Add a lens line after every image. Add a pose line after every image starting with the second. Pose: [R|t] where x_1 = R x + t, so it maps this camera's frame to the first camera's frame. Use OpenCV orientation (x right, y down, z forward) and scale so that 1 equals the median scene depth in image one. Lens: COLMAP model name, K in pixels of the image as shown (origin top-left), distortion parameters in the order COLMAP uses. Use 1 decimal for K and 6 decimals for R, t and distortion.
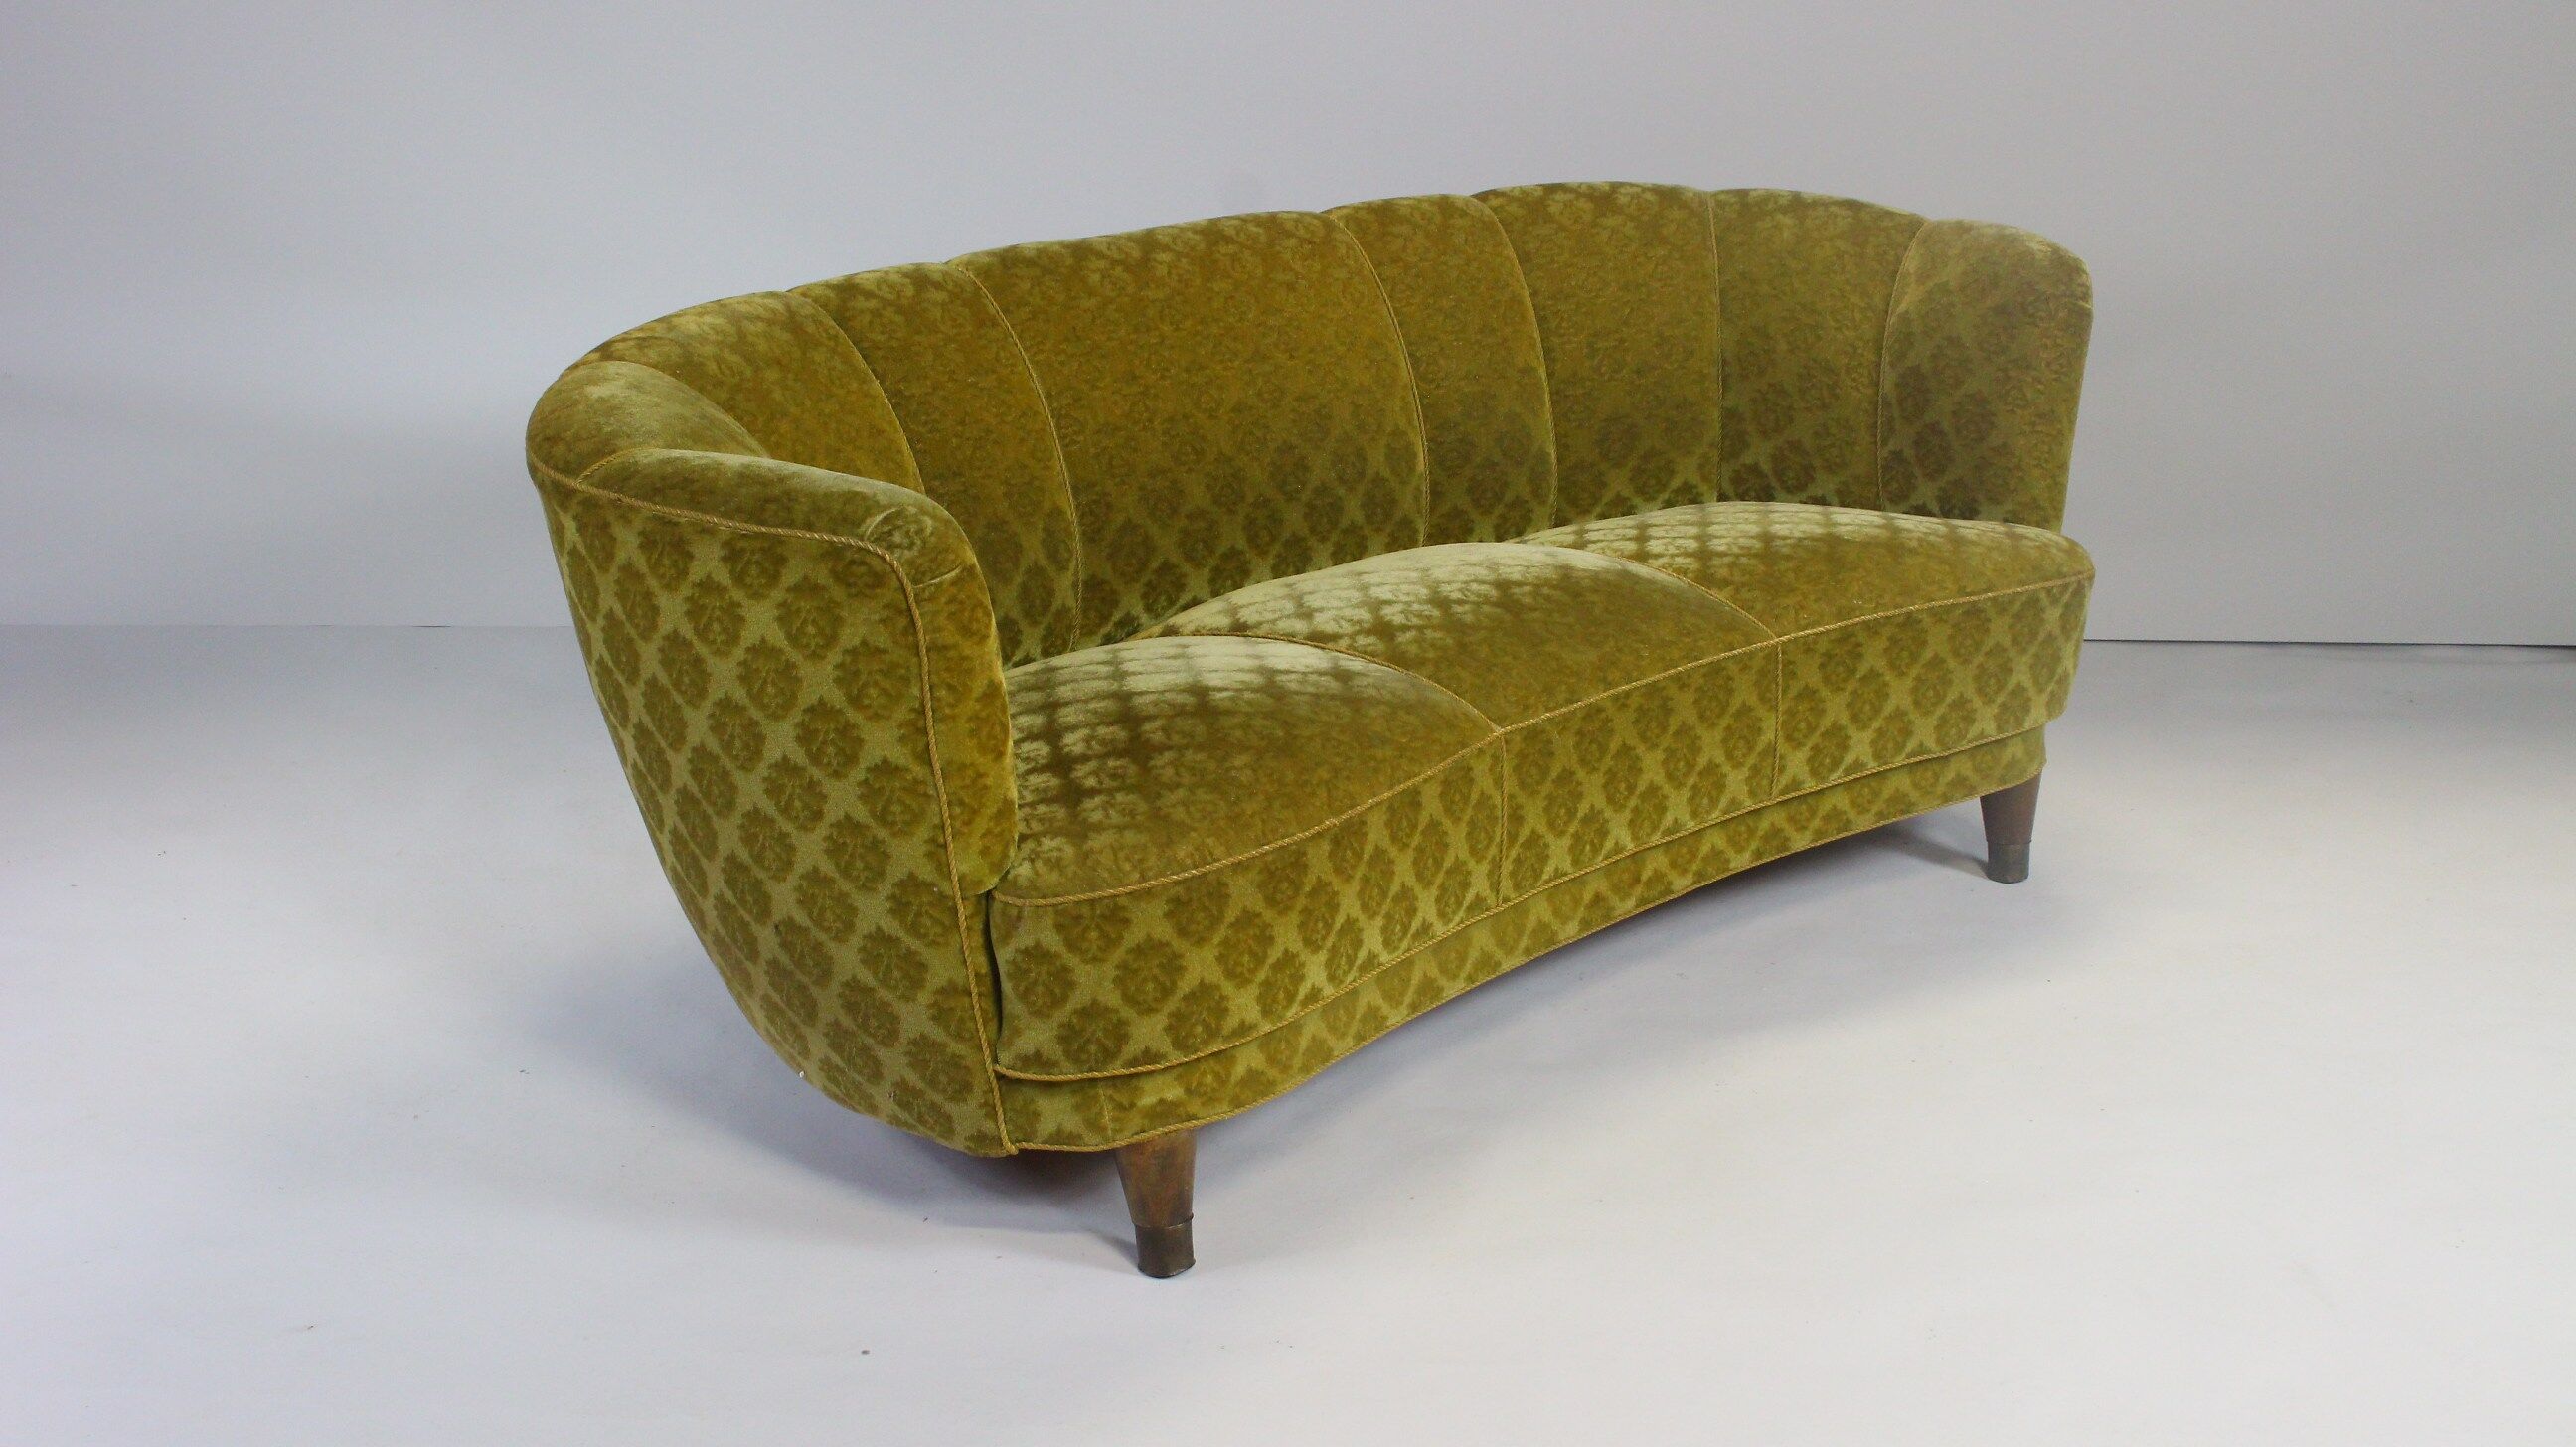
lens RADIAL K [[2924.2, 0, 1289.3], [0, 2924.2, 742.6], [0, 0, 1]] dist [-0.108922, 0.000000]
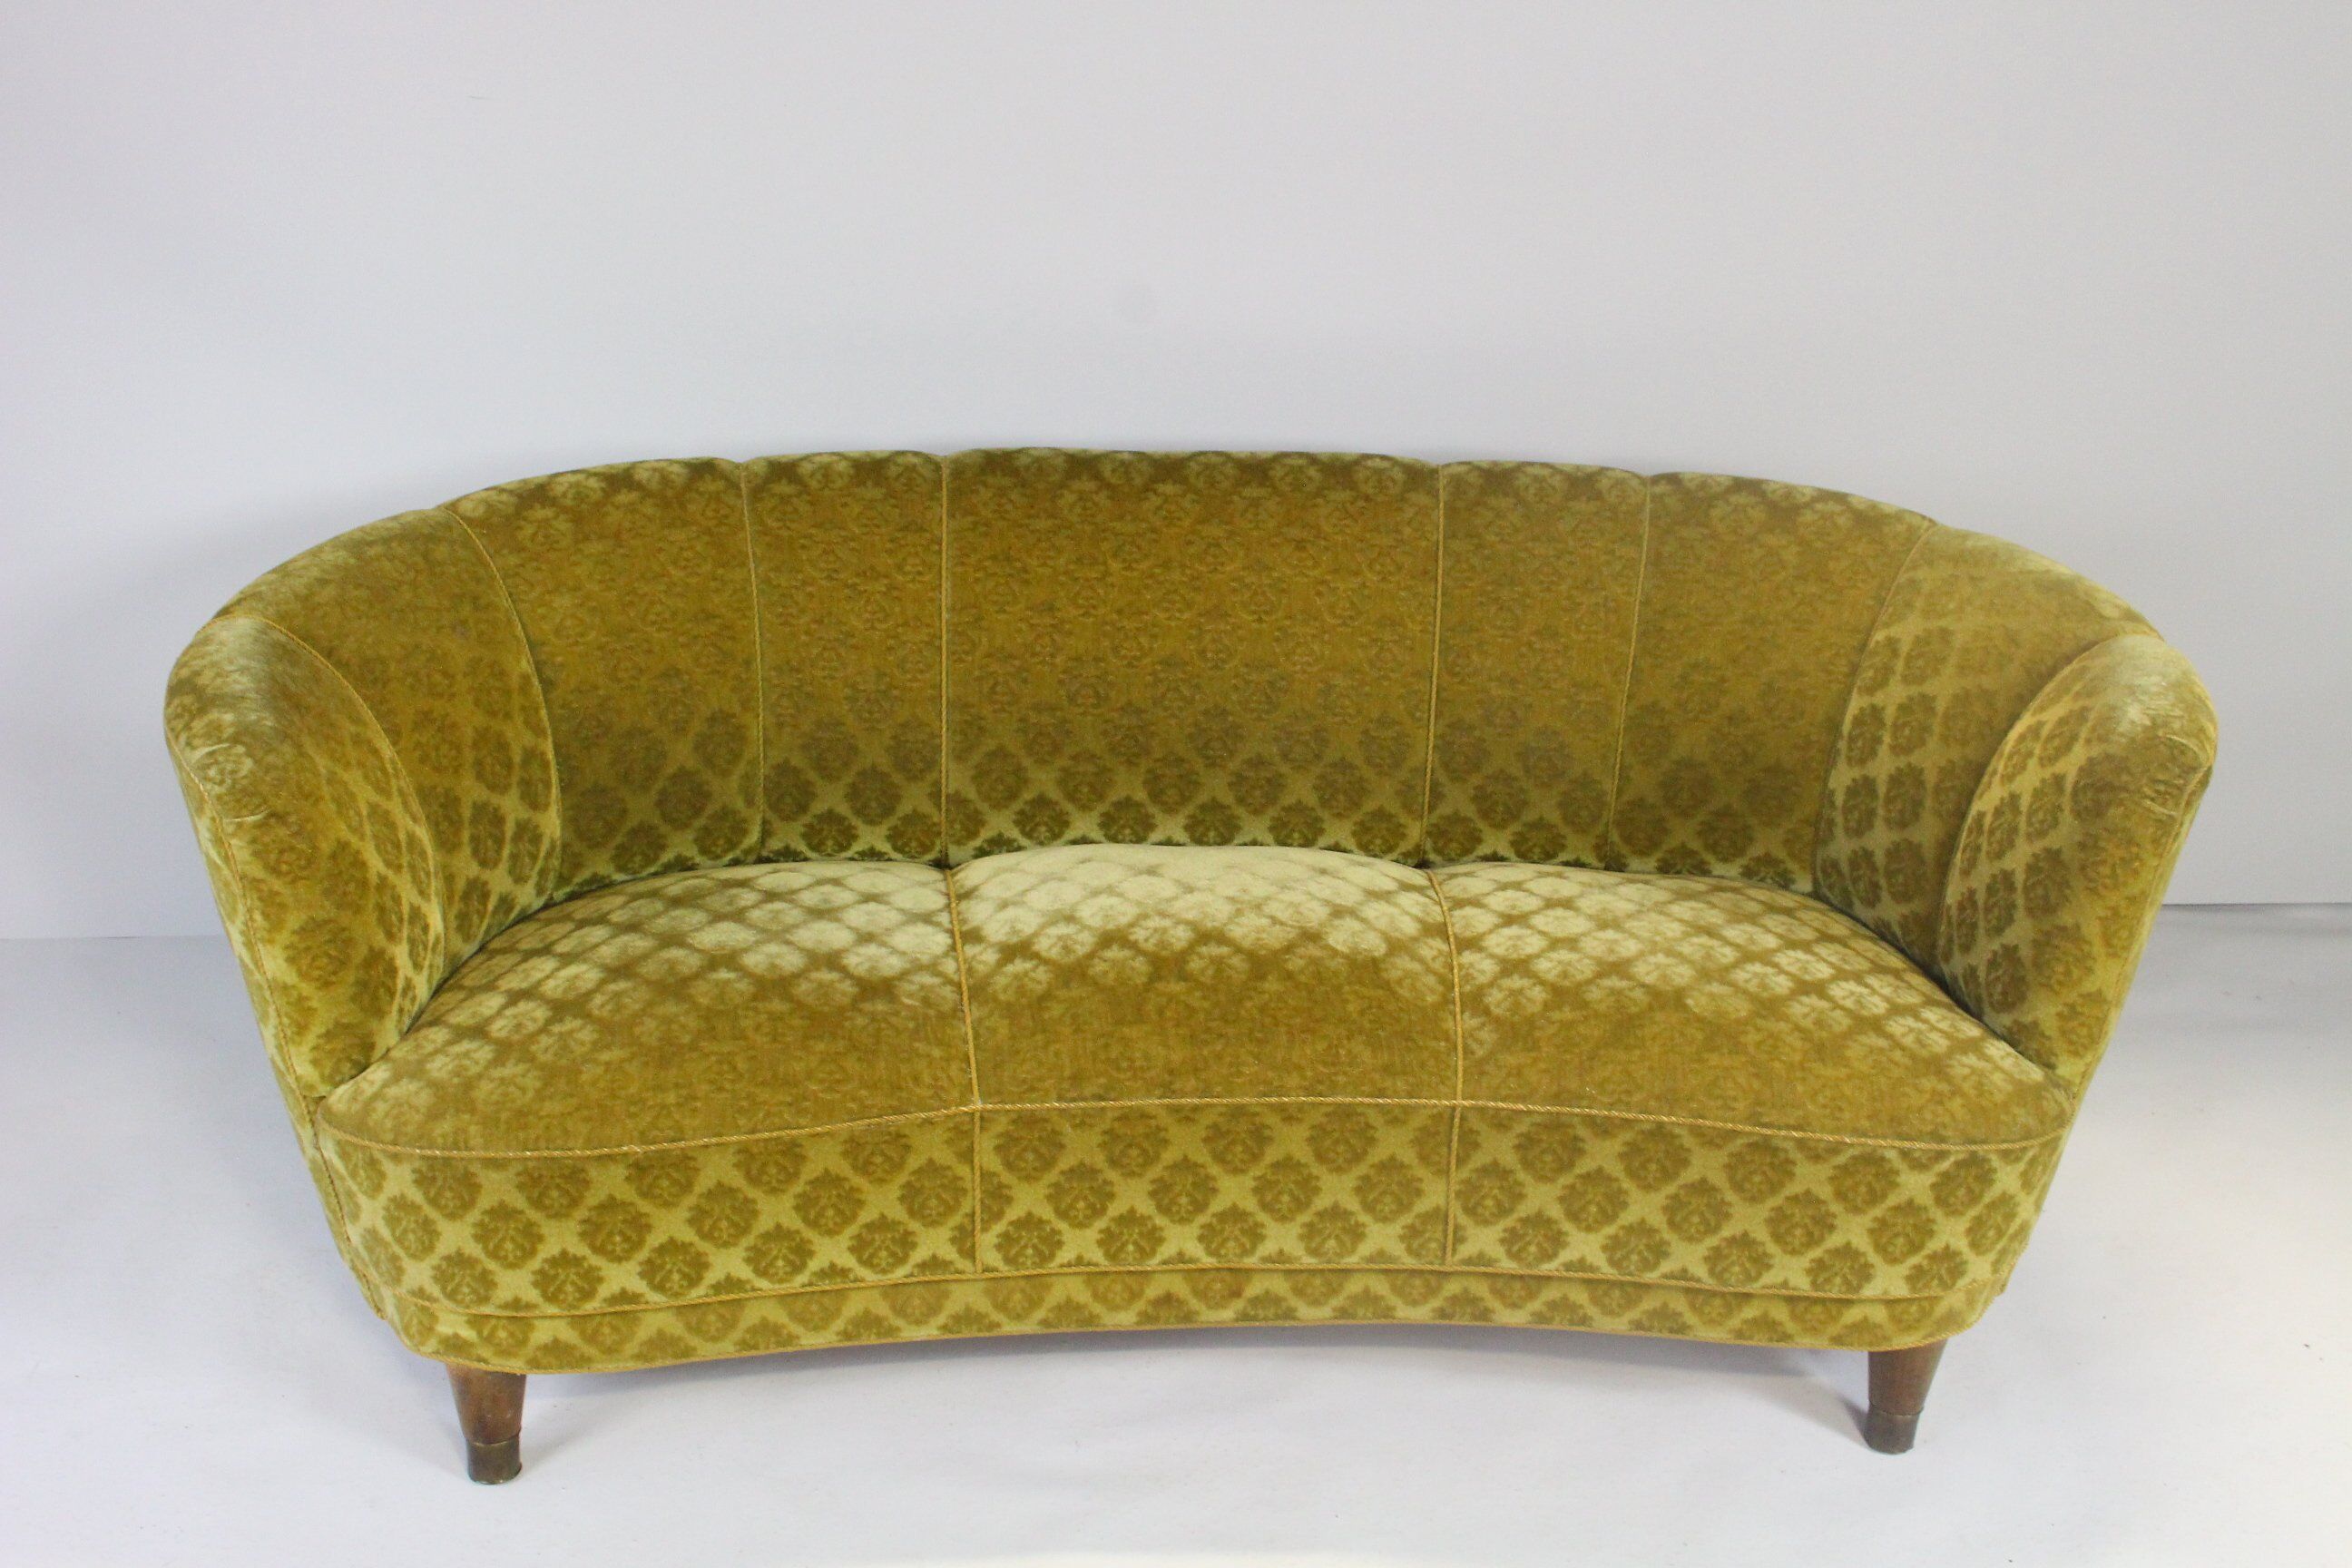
lens RADIAL K [[2401.8, 0, 1184.2], [0, 2401.8, 792.6], [0, 0, 1]] dist [-0.099035, 0.000000]
pose [[0.759996, 0.293777, -0.579742, 0.515915], [-0.235335, 0.955870, 0.175870, -0.240139], [0.605825, 0.002773, 0.795593, 0.416652]]
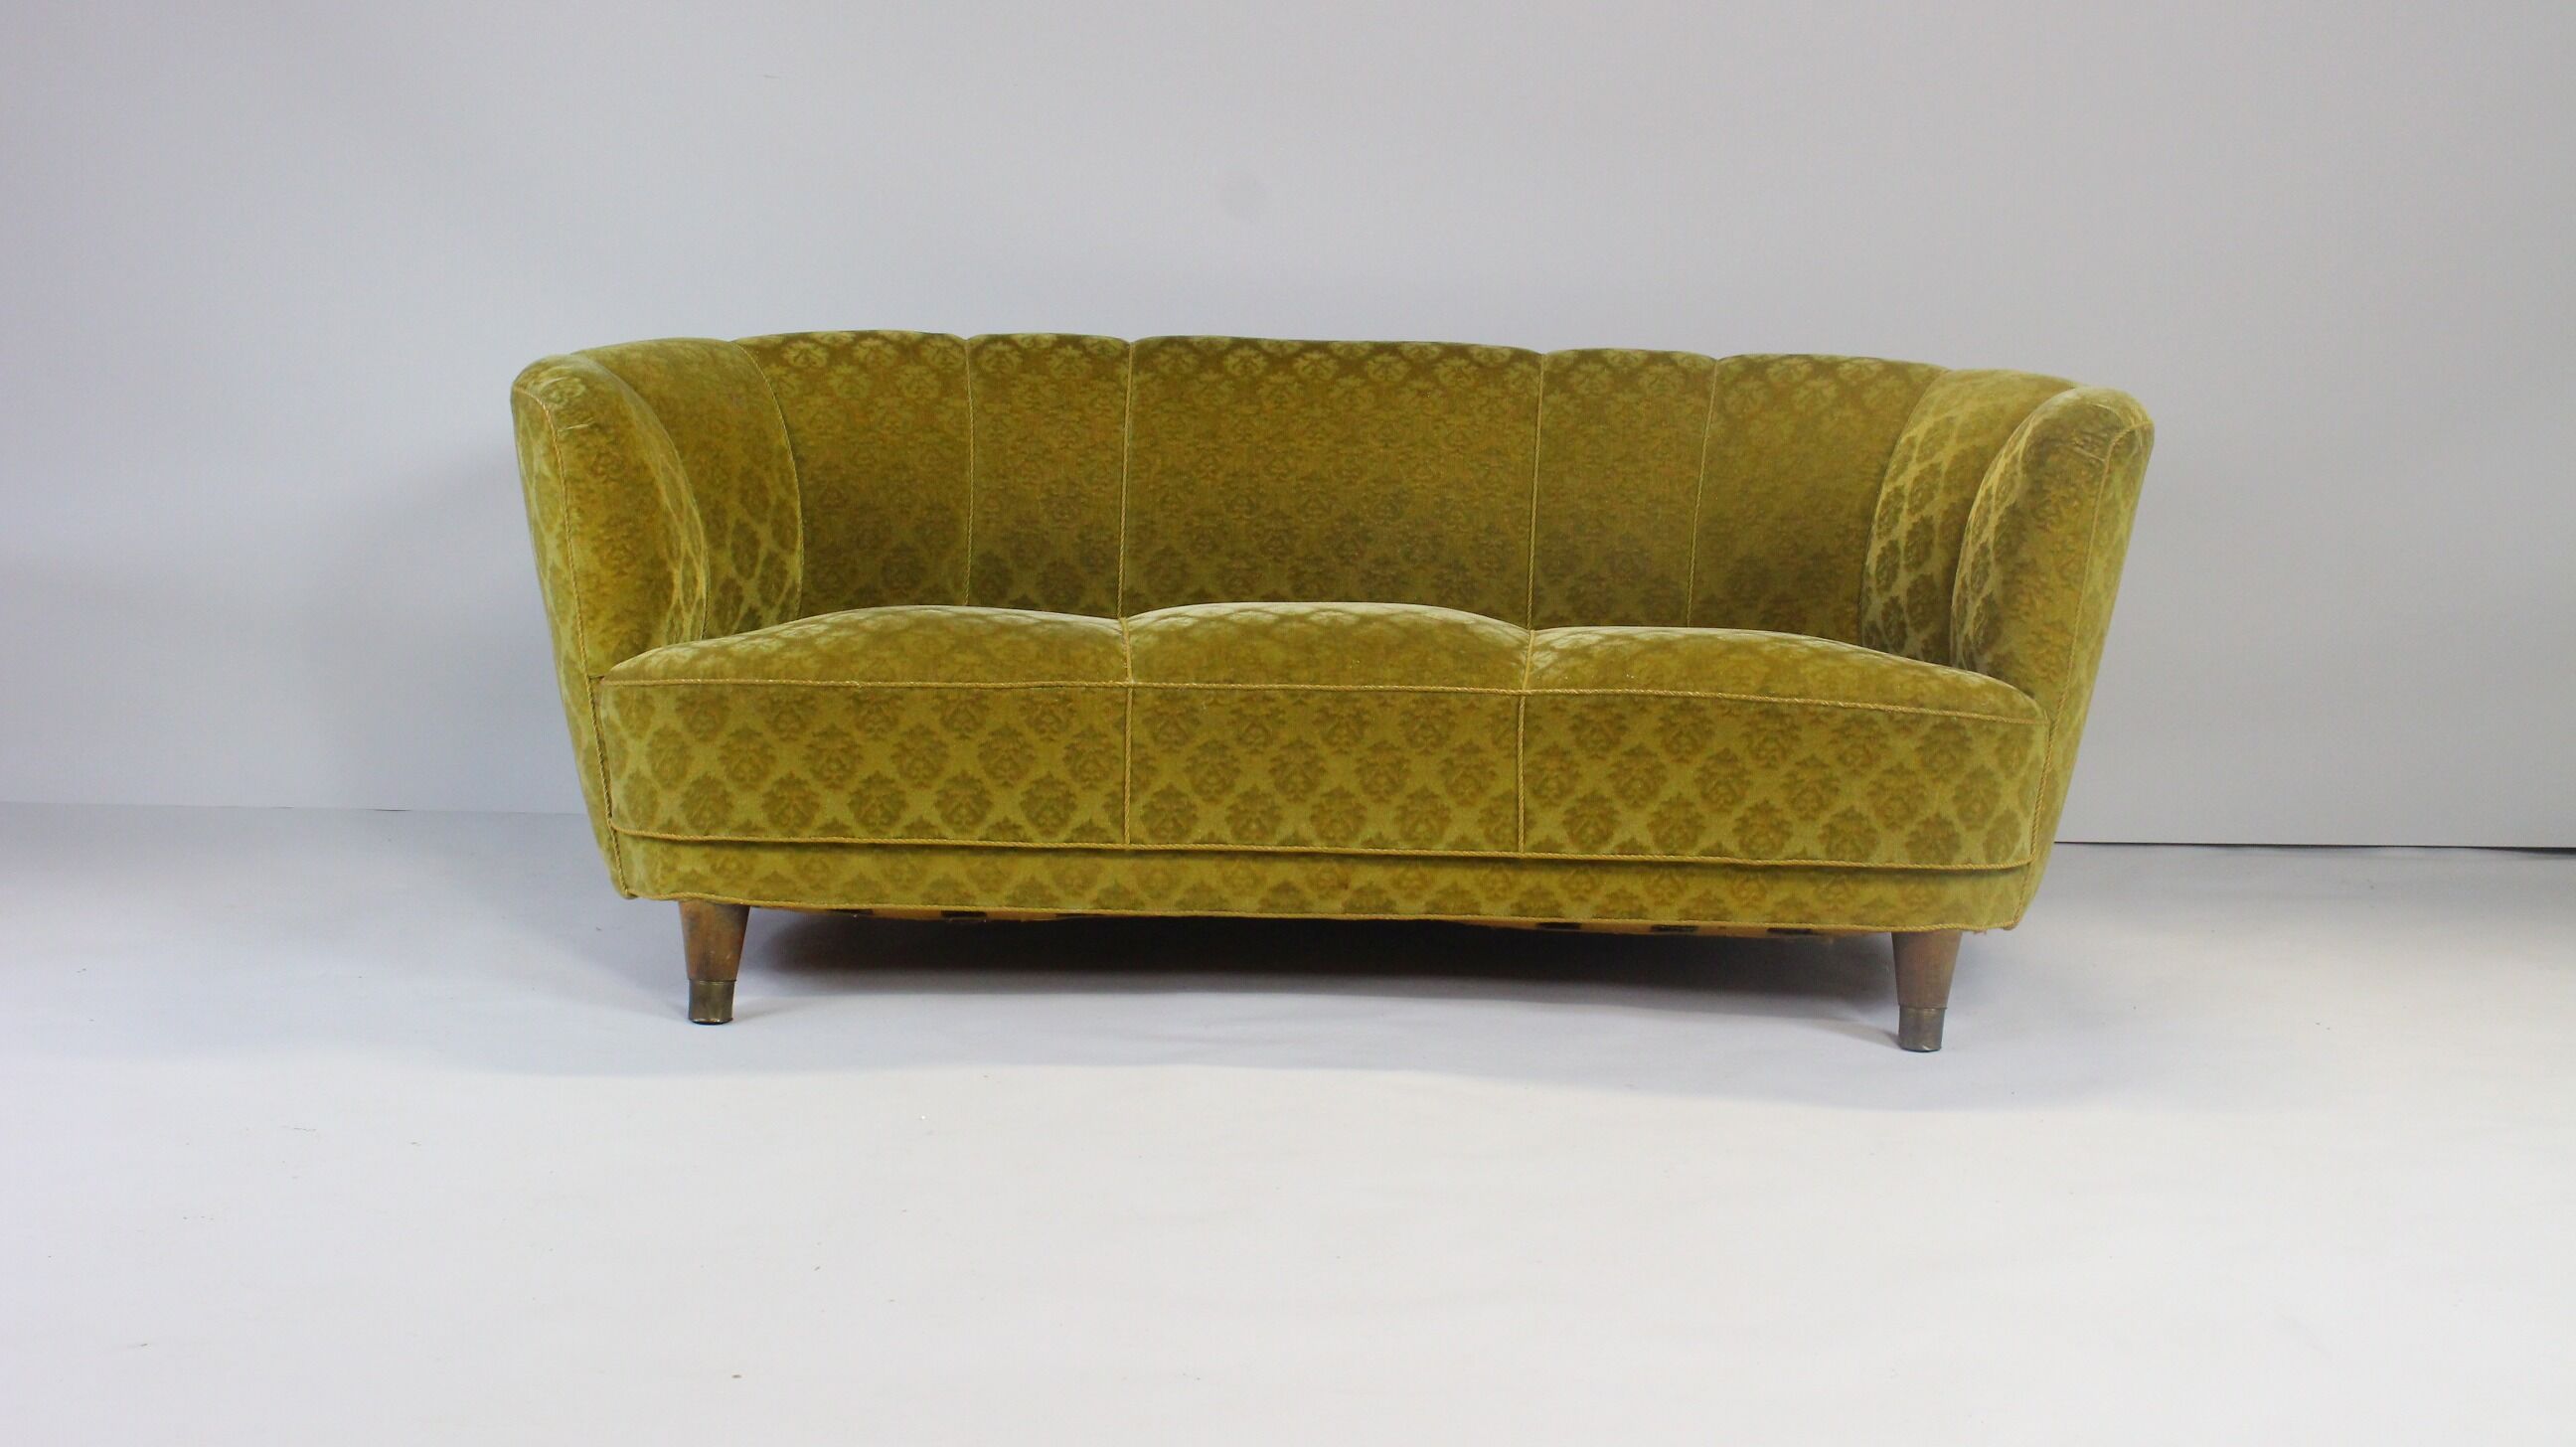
lens RADIAL K [[2804.6, 0, 1286.3], [0, 2804.6, 723.0], [0, 0, 1]] dist [-0.105434, 0.000000]
pose [[0.719040, 0.121742, -0.684222, 0.841036], [-0.247816, 0.964731, -0.088774, 0.090623], [0.649283, 0.233393, 0.723850, 0.236245]]
